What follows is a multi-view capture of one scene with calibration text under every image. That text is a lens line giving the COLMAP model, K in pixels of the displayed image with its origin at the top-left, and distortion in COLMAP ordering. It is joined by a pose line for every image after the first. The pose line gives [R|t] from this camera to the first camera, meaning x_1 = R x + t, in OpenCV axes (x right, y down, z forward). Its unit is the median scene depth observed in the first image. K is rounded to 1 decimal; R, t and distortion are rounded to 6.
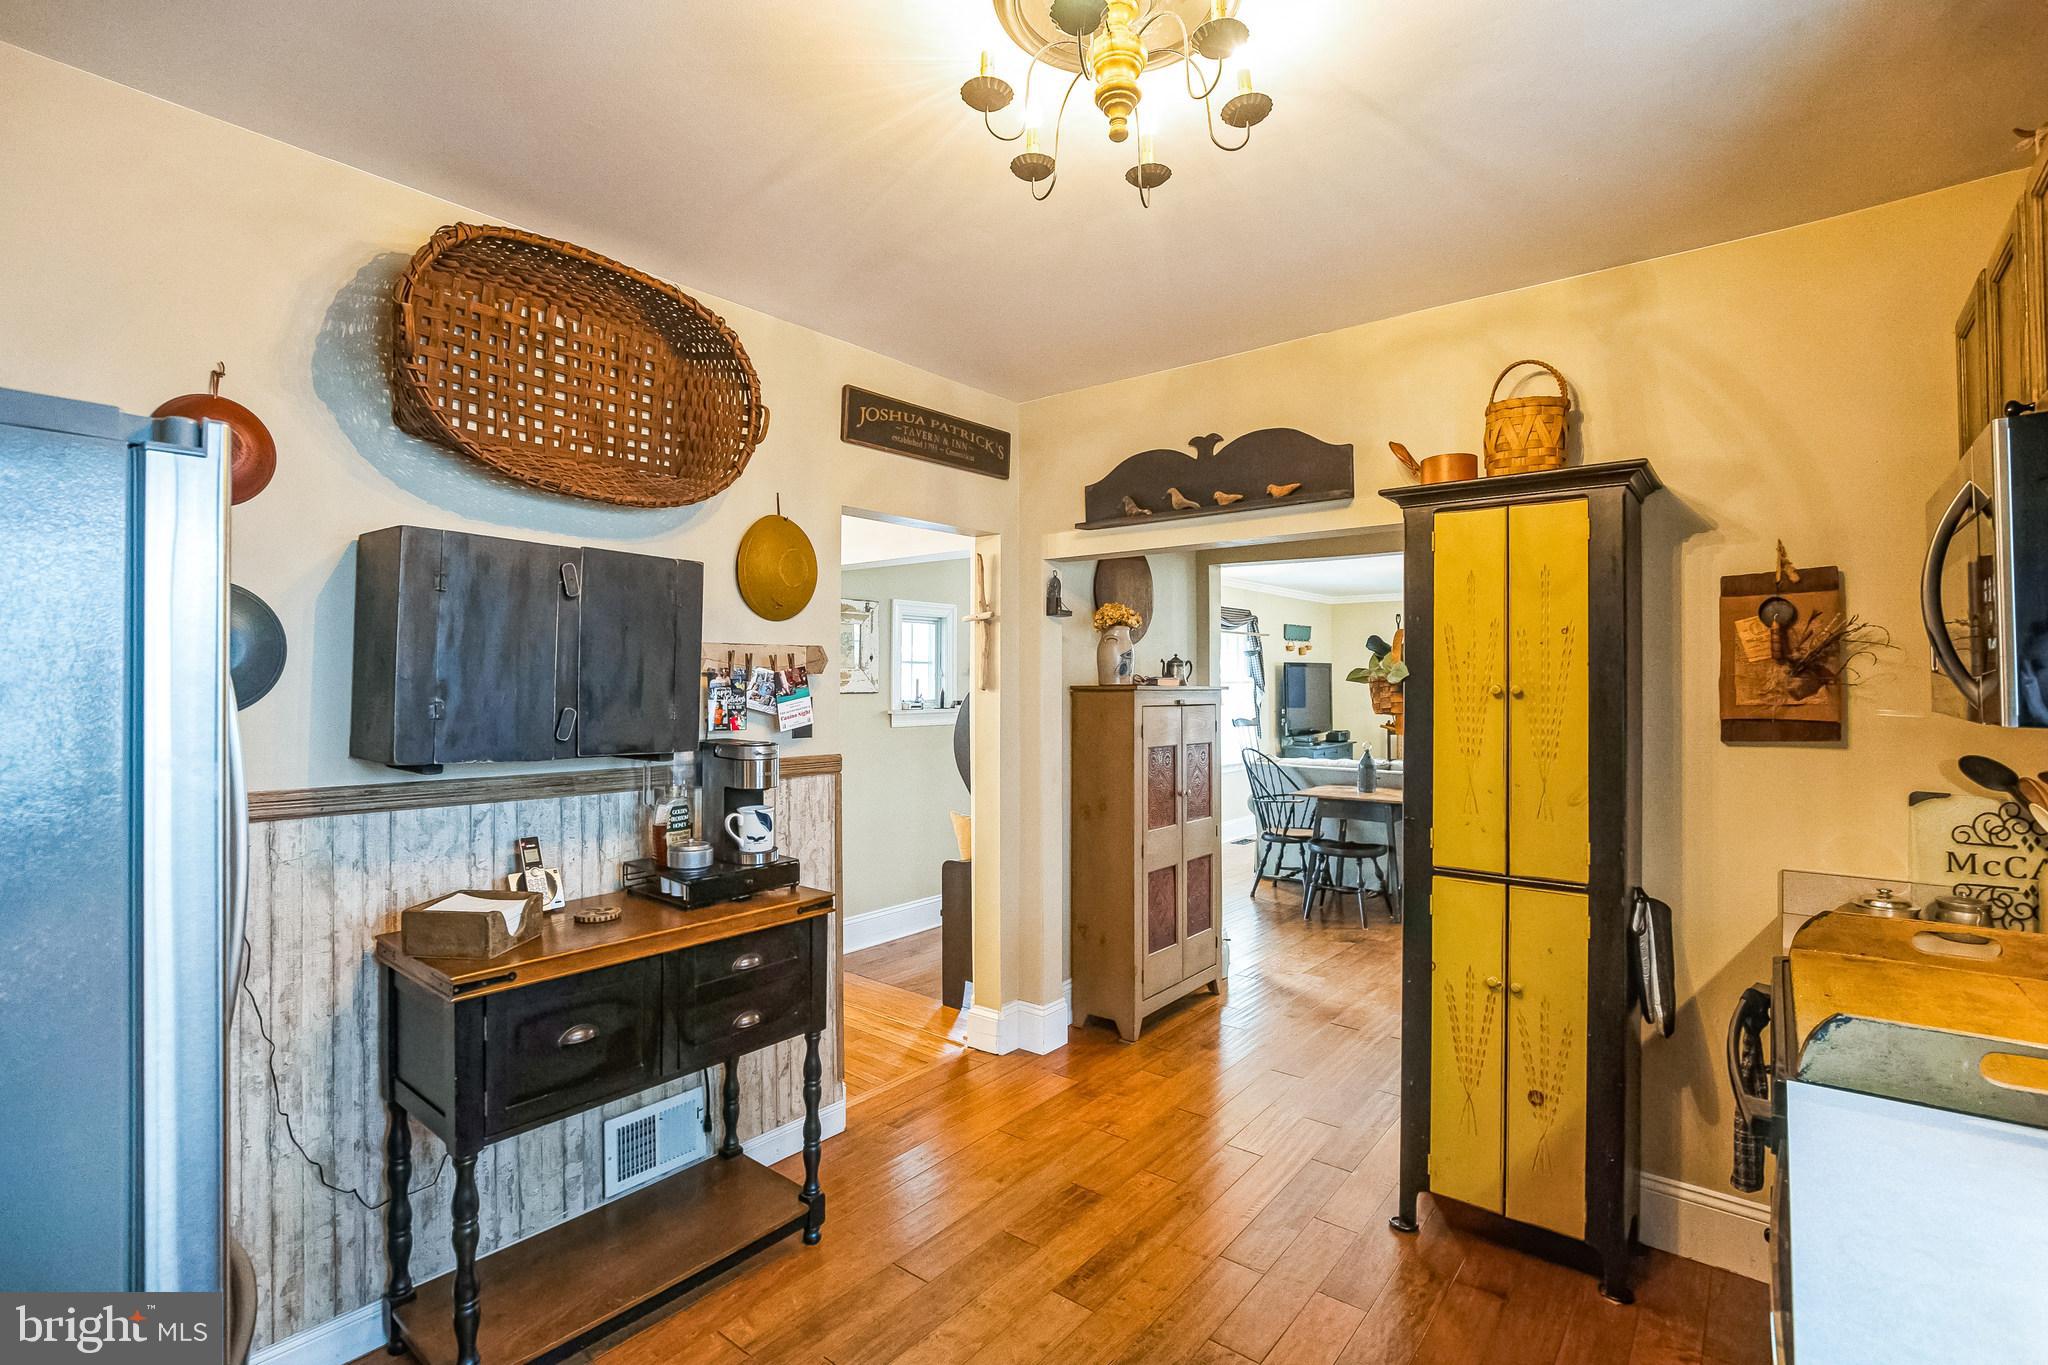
lens RADIAL K [[952.6, 0, 1031.5], [0, 952.6, 666.4], [0, 0, 1]] dist [-0.040985, 0.006654]
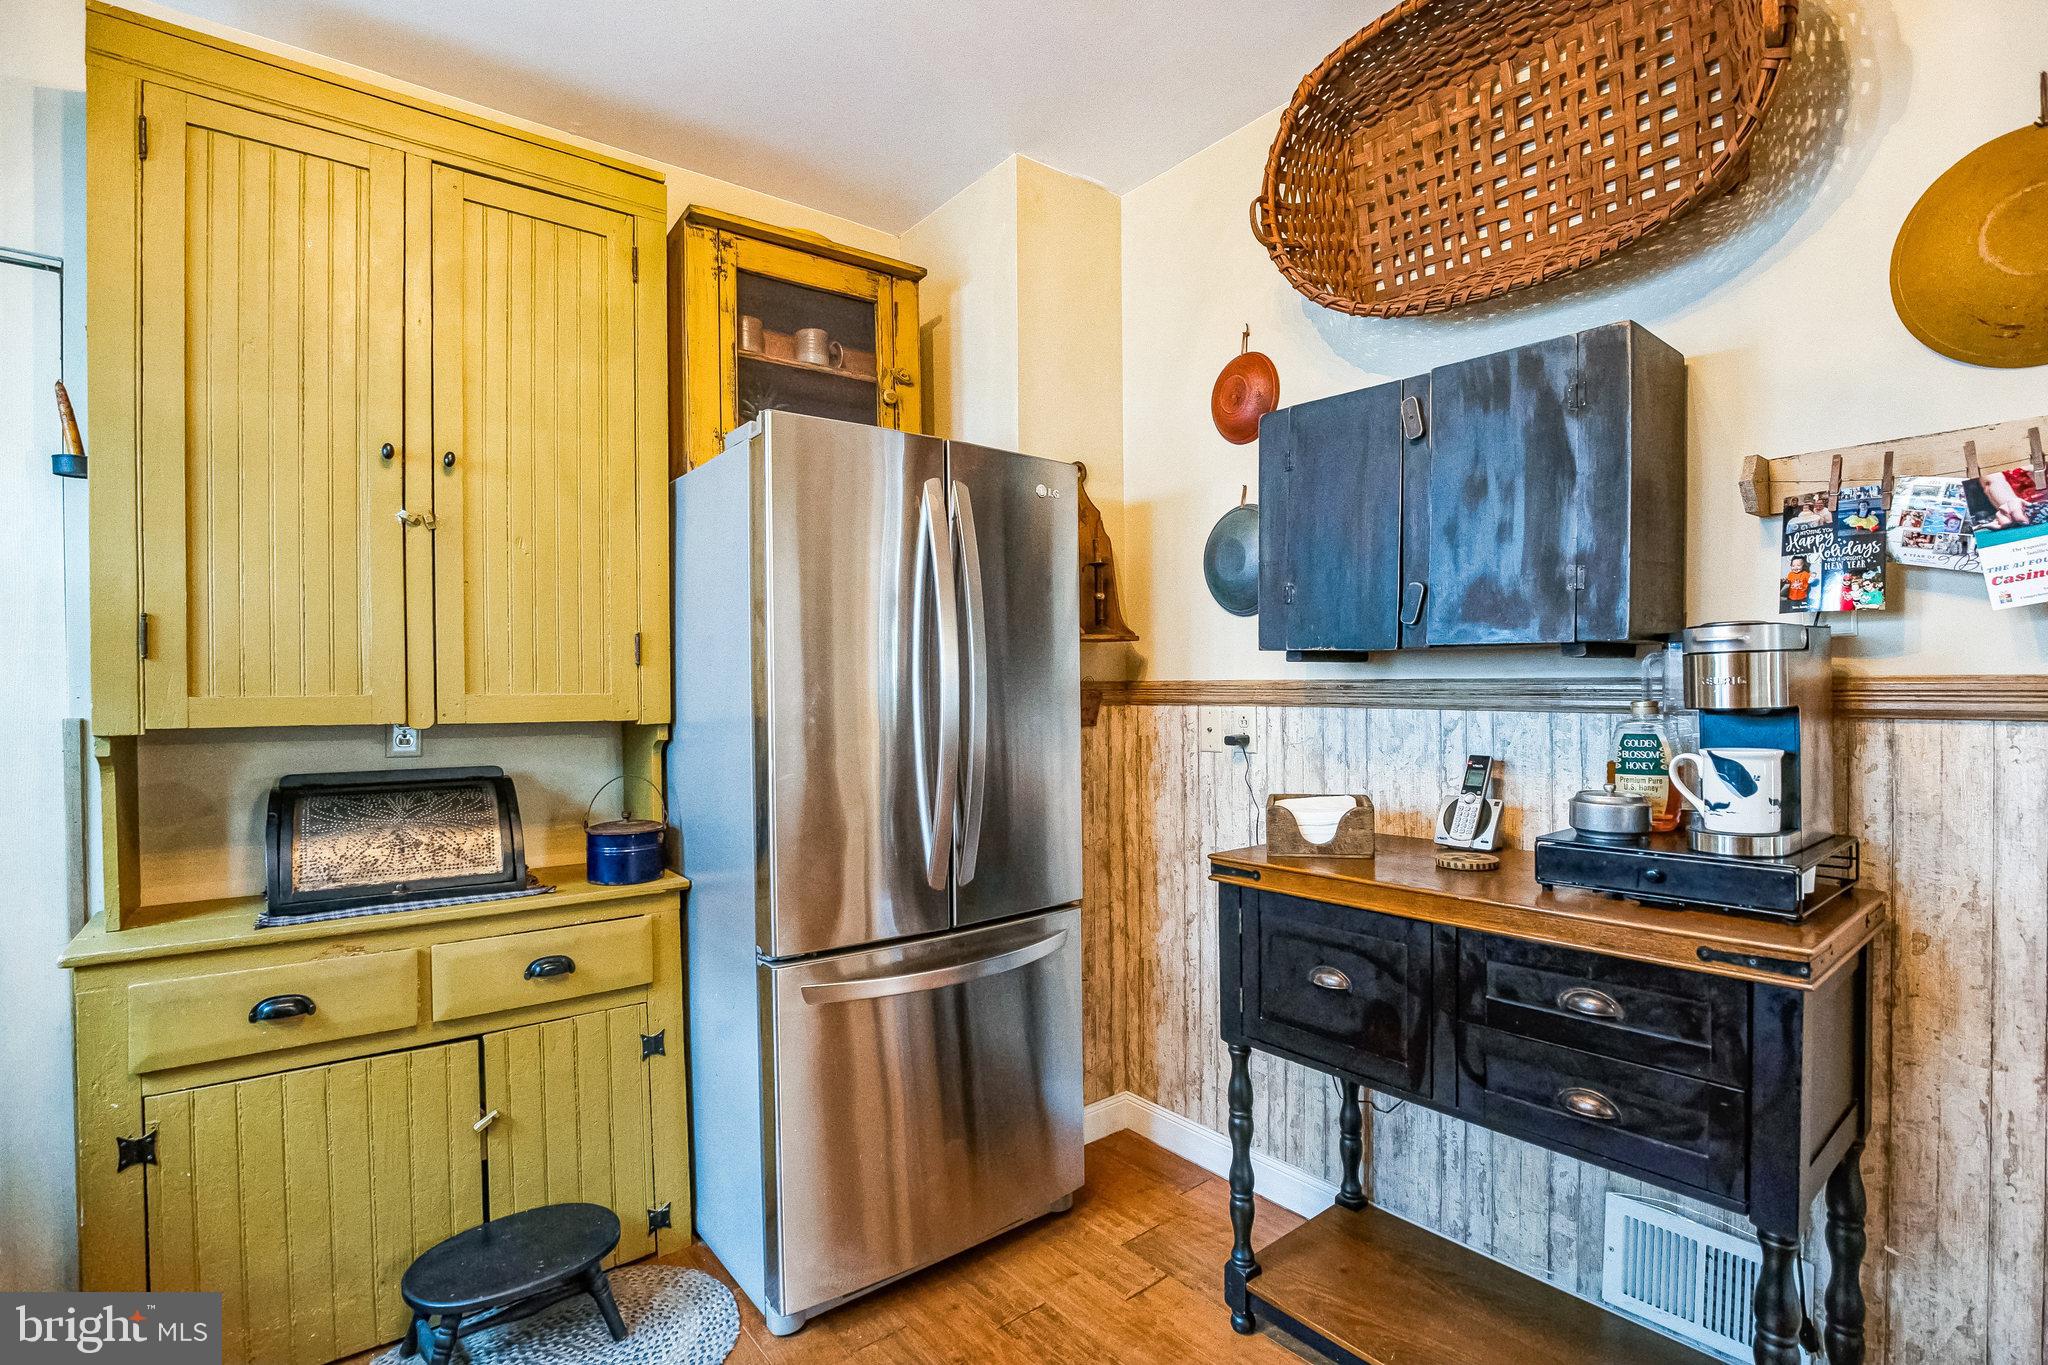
lens RADIAL K [[952.6, 0, 1034.2], [0, 952.6, 697.7], [0, 0, 1]] dist [-0.040985, 0.006654]
pose [[-0.227542, 0.009315, -0.973724, 0.311781], [0.024642, 0.999689, 0.003805, 0.116552], [0.973456, -0.023128, -0.227701, 0.787634]]
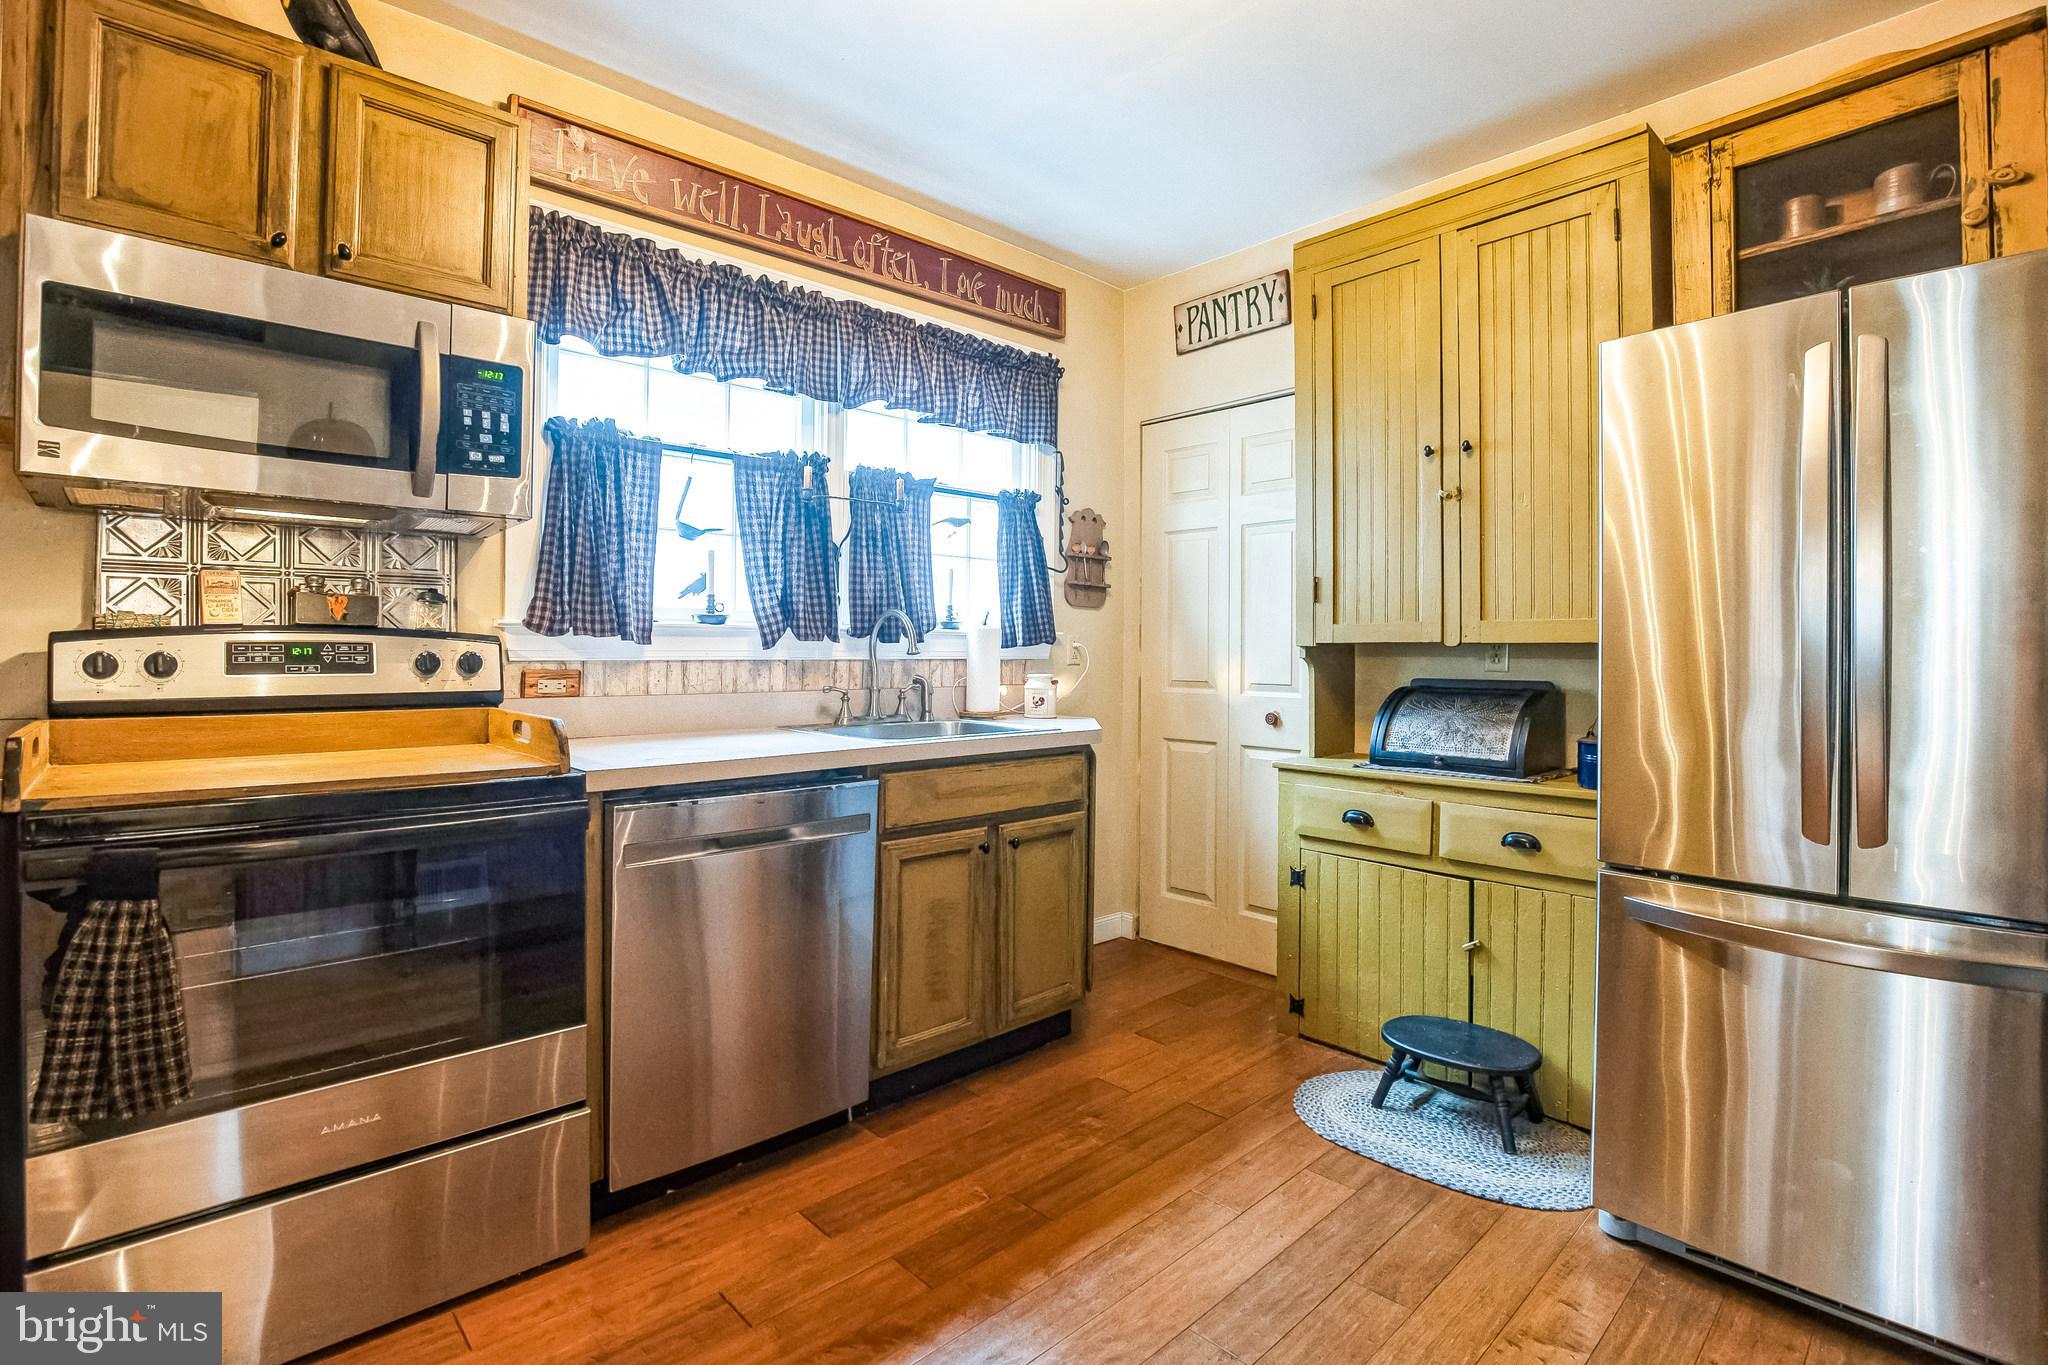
lens RADIAL K [[952.6, 0, 1006.3], [0, 952.6, 657.3], [0, 0, 1]] dist [-0.040985, 0.006654]
pose [[-0.985275, -0.005349, 0.170896, -0.008536], [-0.007972, 0.999861, -0.014671, 0.165102], [-0.170794, -0.015817, -0.985180, 1.261419]]
